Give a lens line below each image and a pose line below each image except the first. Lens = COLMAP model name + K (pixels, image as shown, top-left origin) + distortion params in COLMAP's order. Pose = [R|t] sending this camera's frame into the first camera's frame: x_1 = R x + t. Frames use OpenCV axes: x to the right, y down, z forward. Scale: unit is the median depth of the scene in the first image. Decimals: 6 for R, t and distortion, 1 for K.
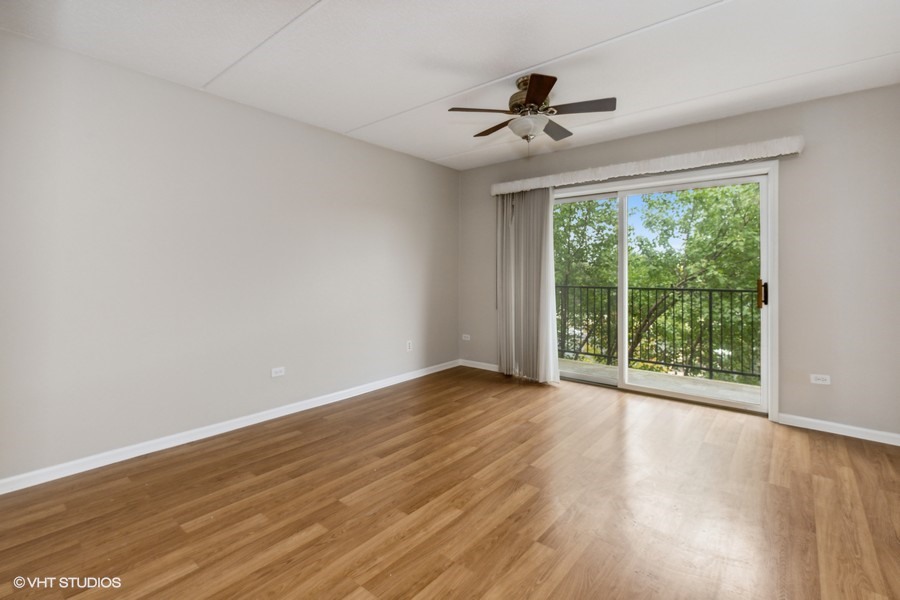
lens RADIAL K [[416.8, 0, 454.8], [0, 416.8, 270.1], [0, 0, 1]] dist [-0.001410, -0.000119]
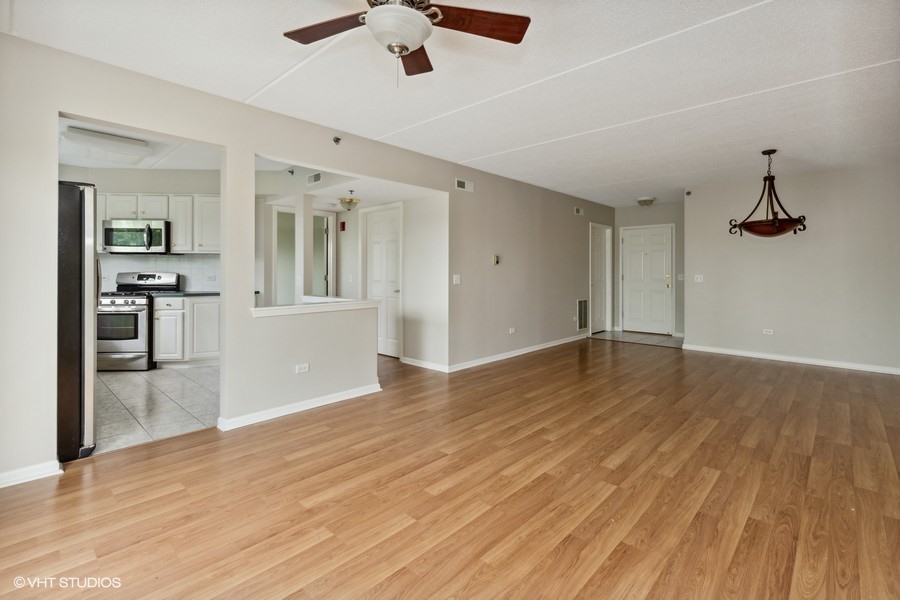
lens RADIAL K [[416.8, 0, 453.3], [0, 416.8, 270.2], [0, 0, 1]] dist [-0.001410, -0.000119]
pose [[-0.997954, -0.005516, 0.063698, 0.071352], [-0.005896, 0.999966, -0.005781, 0.004616], [-0.063664, -0.006145, -0.997952, 1.949687]]
